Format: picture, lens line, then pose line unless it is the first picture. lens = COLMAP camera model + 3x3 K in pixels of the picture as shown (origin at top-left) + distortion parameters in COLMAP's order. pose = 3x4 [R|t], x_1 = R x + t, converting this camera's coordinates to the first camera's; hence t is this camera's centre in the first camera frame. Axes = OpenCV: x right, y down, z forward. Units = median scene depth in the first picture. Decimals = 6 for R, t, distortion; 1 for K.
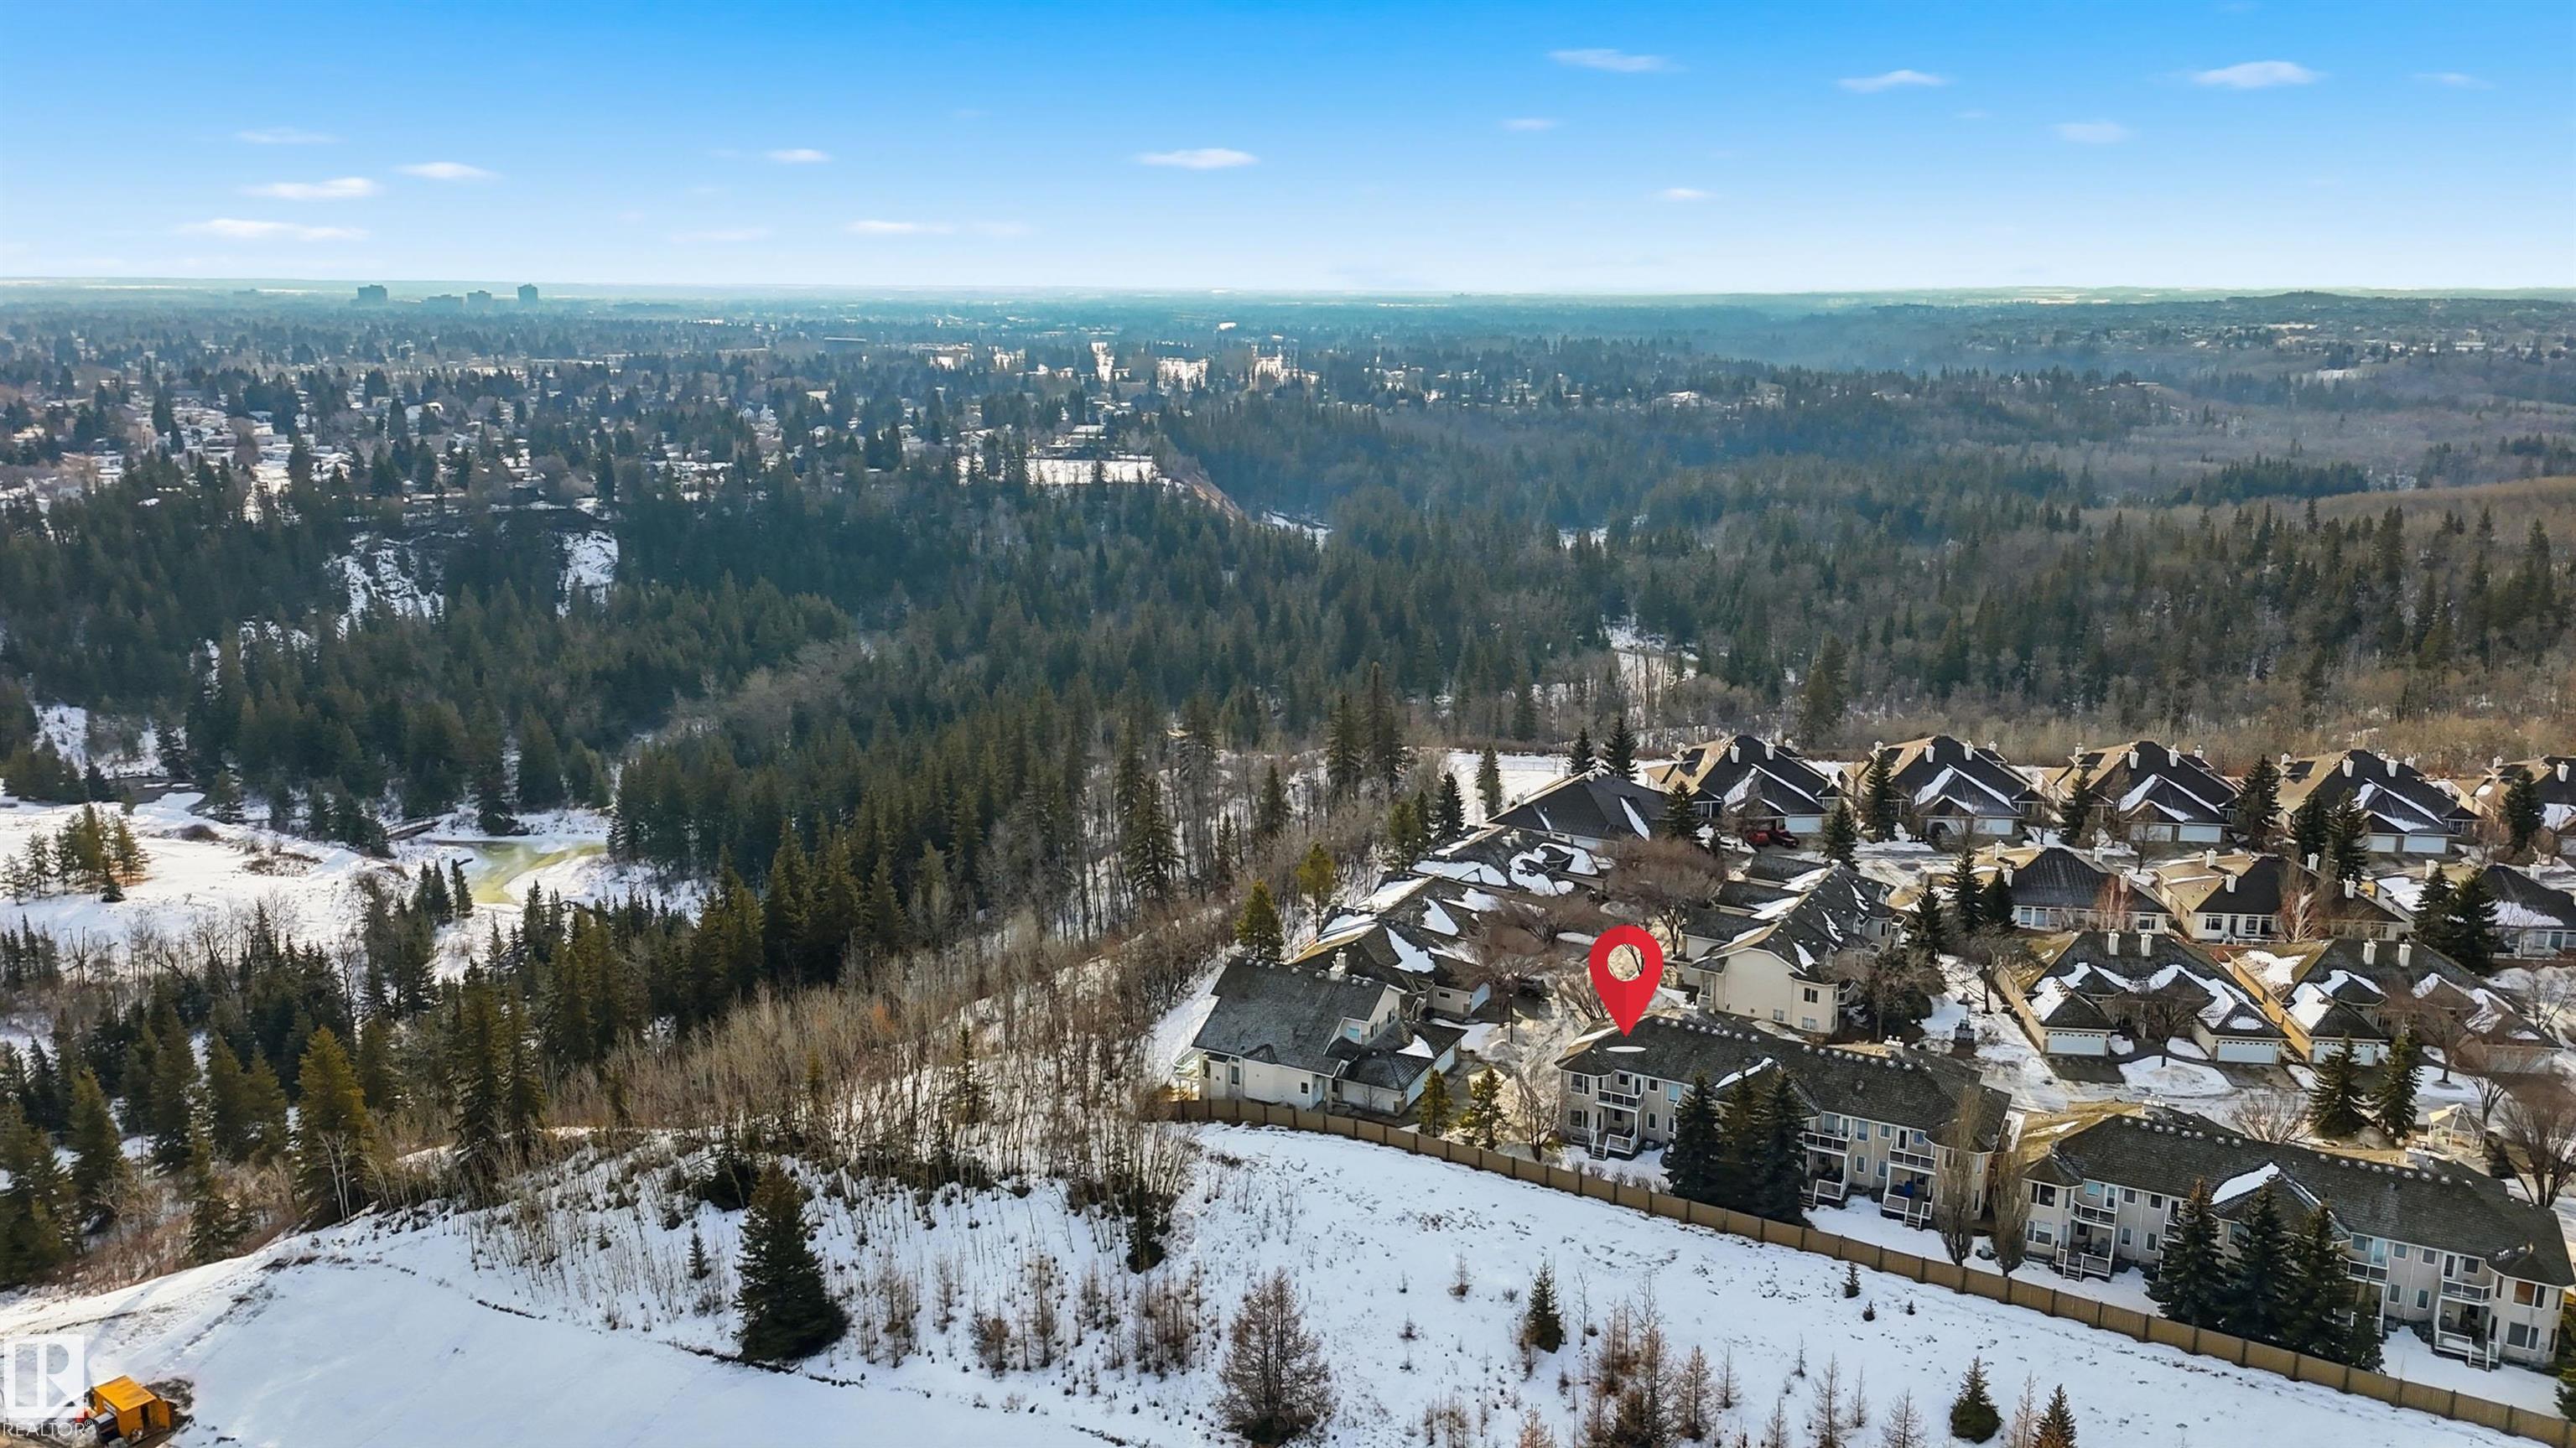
lens RADIAL K [[1881.2, 0, 1288.0], [0, 1881.2, 724.0], [0, 0, 1]] dist [0.111063, -0.117704]
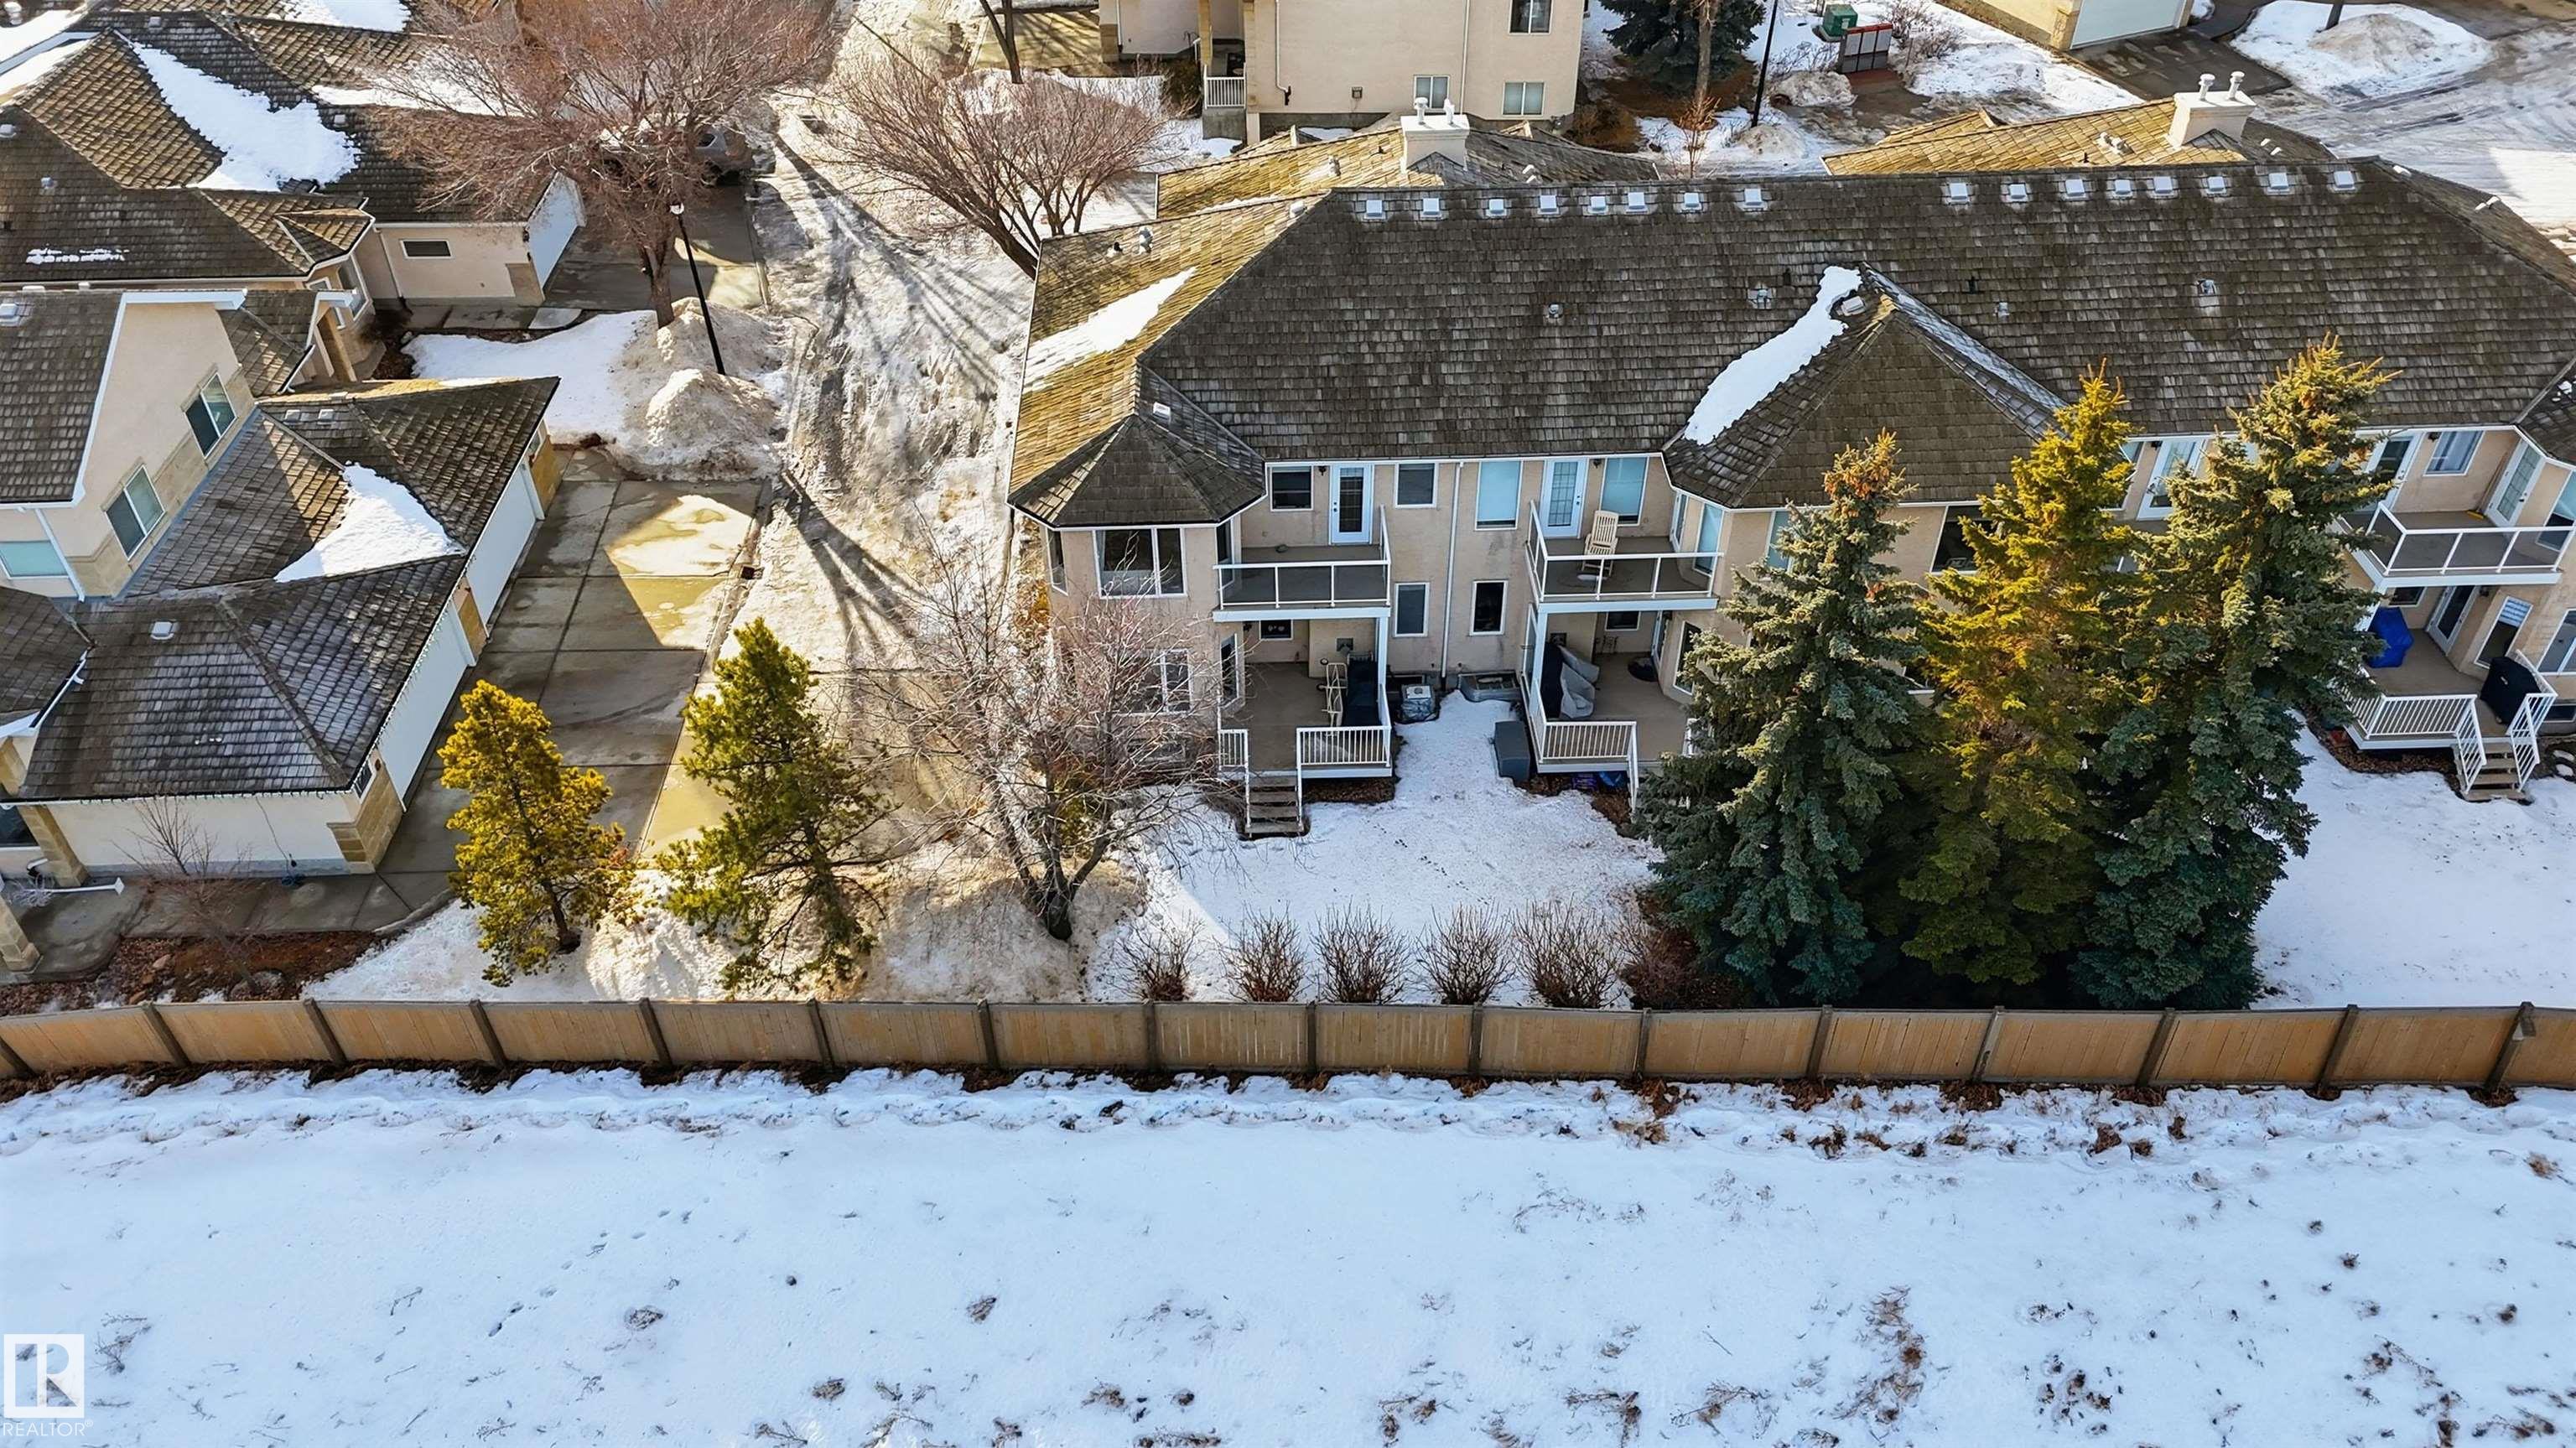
lens RADIAL K [[1881.2, 0, 1288.0], [0, 1881.2, 724.0], [0, 0, 1]] dist [0.111063, -0.117704]
pose [[0.871880, -0.318446, 0.372045, 0.064310], [0.118698, 0.874474, 0.470325, 0.083639], [-0.475117, -0.365906, 0.800236, 0.666108]]
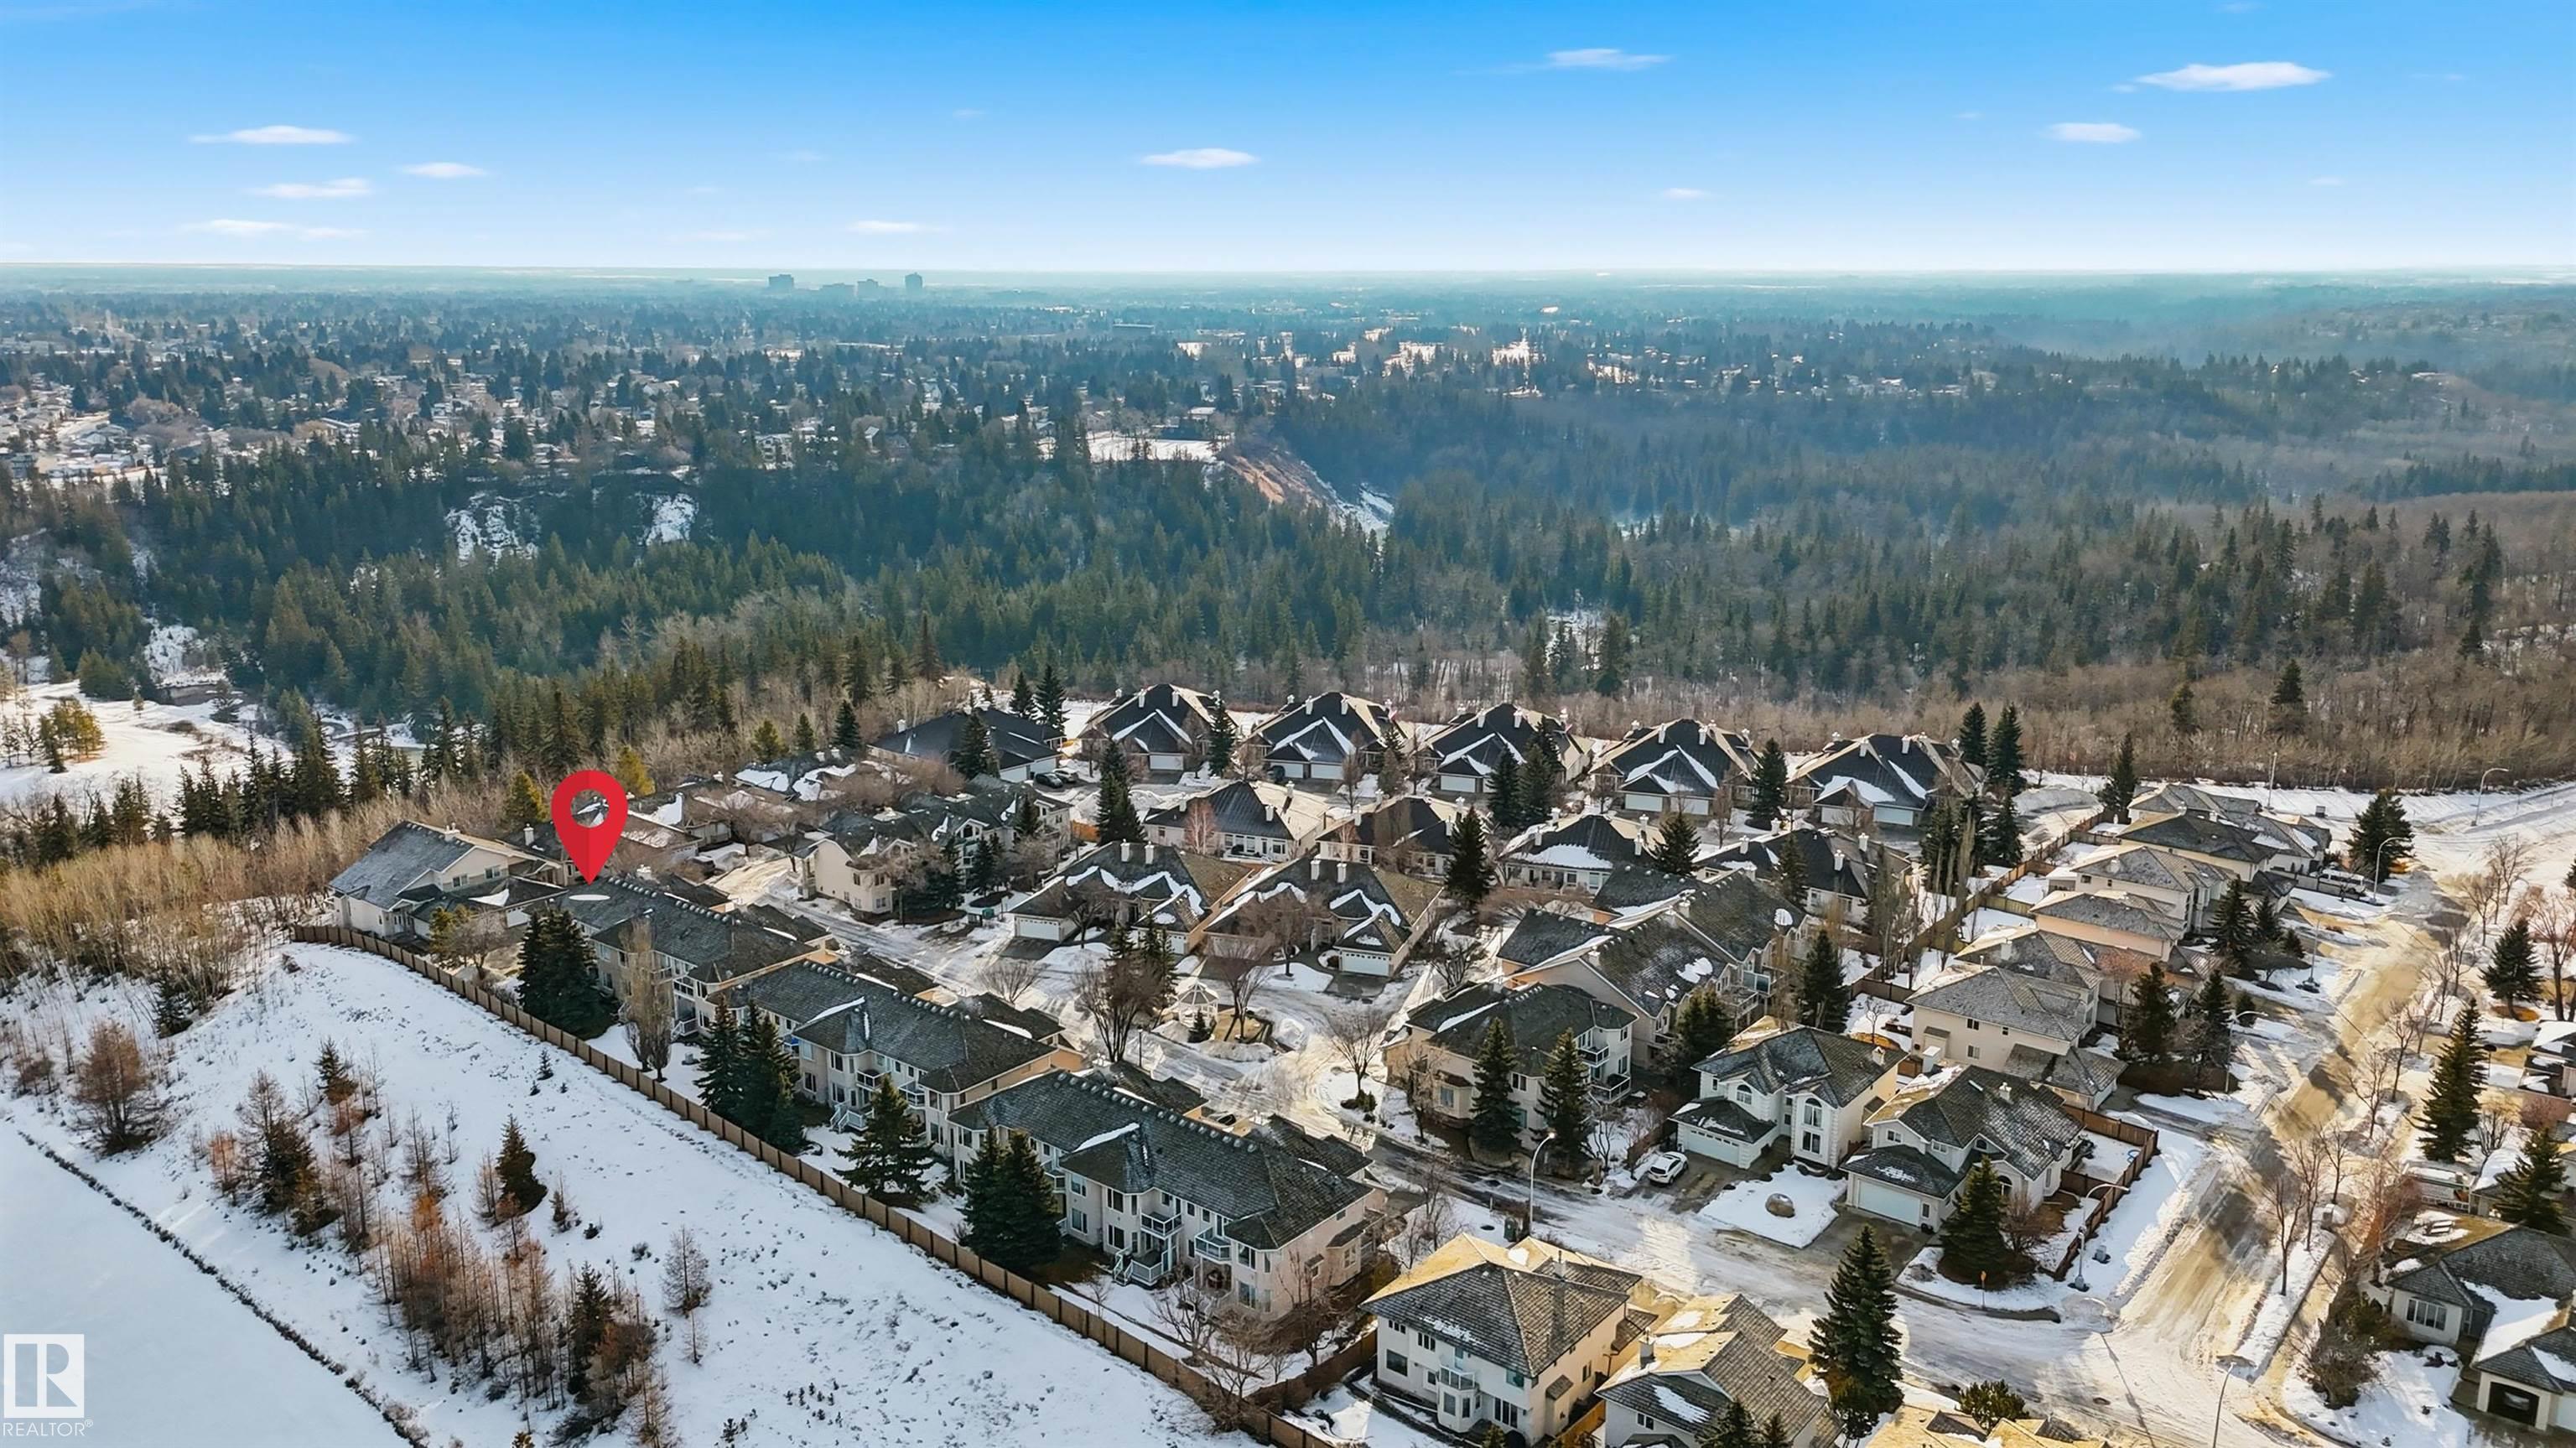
lens RADIAL K [[1881.2, 0, 1288.0], [0, 1881.2, 724.0], [0, 0, 1]] dist [0.111063, -0.117704]
pose [[0.979129, 0.045464, -0.198087, 0.738913], [-0.043801, 0.998959, 0.012771, 0.016198], [0.198461, -0.003828, 0.980101, -0.117497]]
